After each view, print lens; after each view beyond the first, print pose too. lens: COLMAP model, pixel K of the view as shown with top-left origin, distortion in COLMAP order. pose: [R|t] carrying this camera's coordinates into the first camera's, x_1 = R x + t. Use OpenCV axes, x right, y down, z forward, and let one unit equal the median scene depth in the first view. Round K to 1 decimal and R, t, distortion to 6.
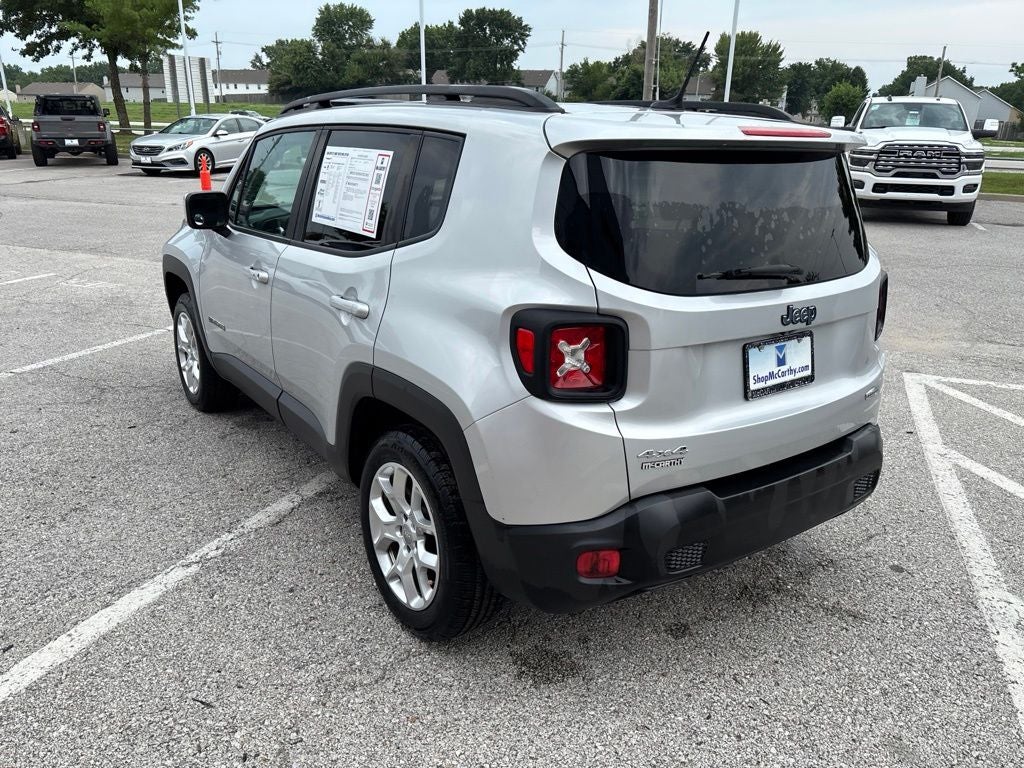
lens RADIAL K [[774.1, 0, 507.8], [0, 774.1, 400.7], [0, 0, 1]] dist [0.051150, -0.059243]
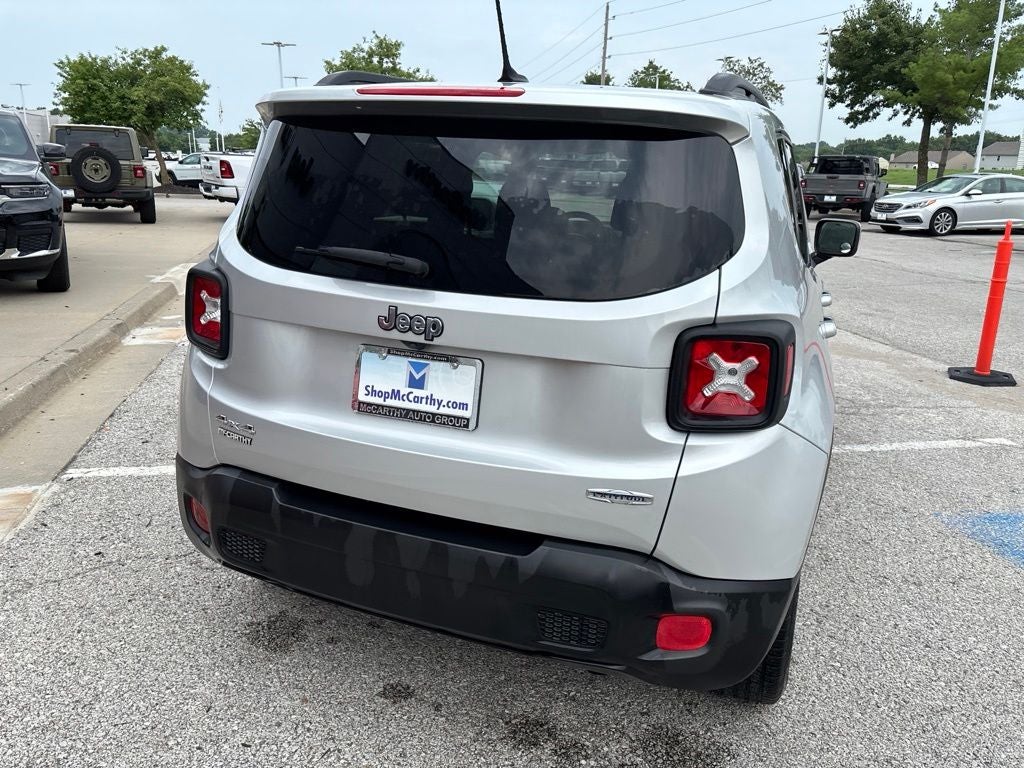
lens RADIAL K [[774.1, 0, 495.9], [0, 774.1, 387.2], [0, 0, 1]] dist [0.051150, -0.059243]
pose [[0.553964, 0.225889, -0.801310, 0.753936], [-0.300053, 0.951975, 0.060927, -0.086946], [0.776590, 0.206684, 0.595138, 0.443062]]
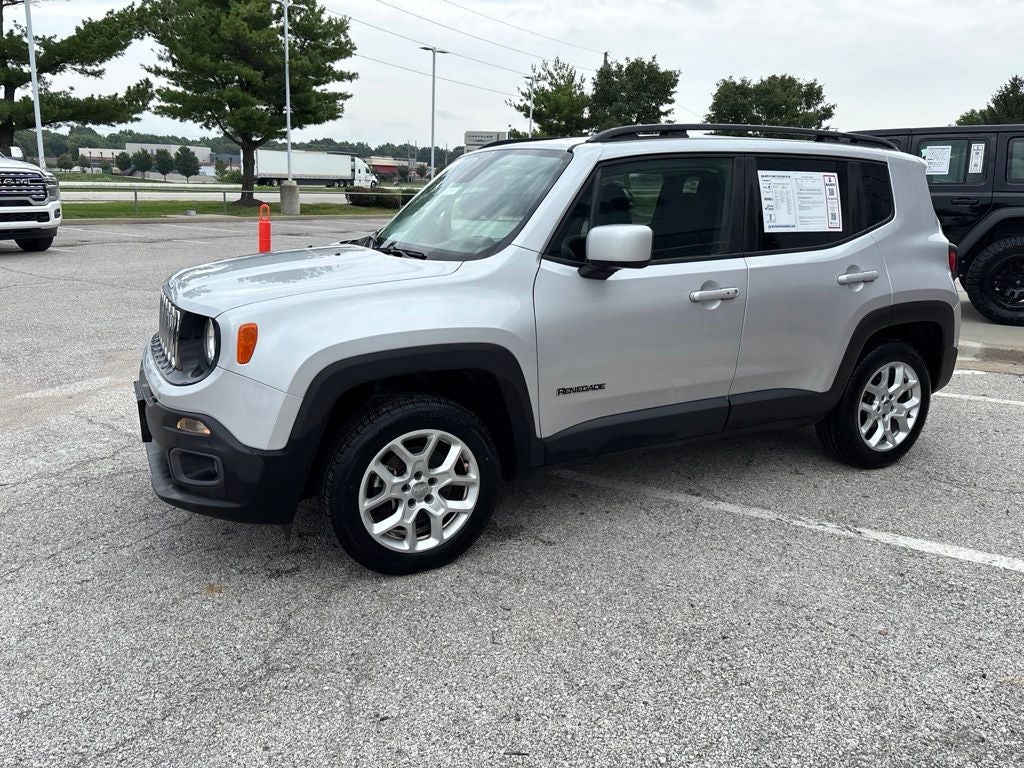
lens RADIAL K [[774.1, 0, 513.6], [0, 774.1, 378.8], [0, 0, 1]] dist [0.051150, -0.059243]
pose [[0.126938, -0.258471, 0.957643, -1.462784], [0.313539, 0.926407, 0.208480, -0.381027], [-0.941053, 0.273794, 0.198637, 1.150026]]
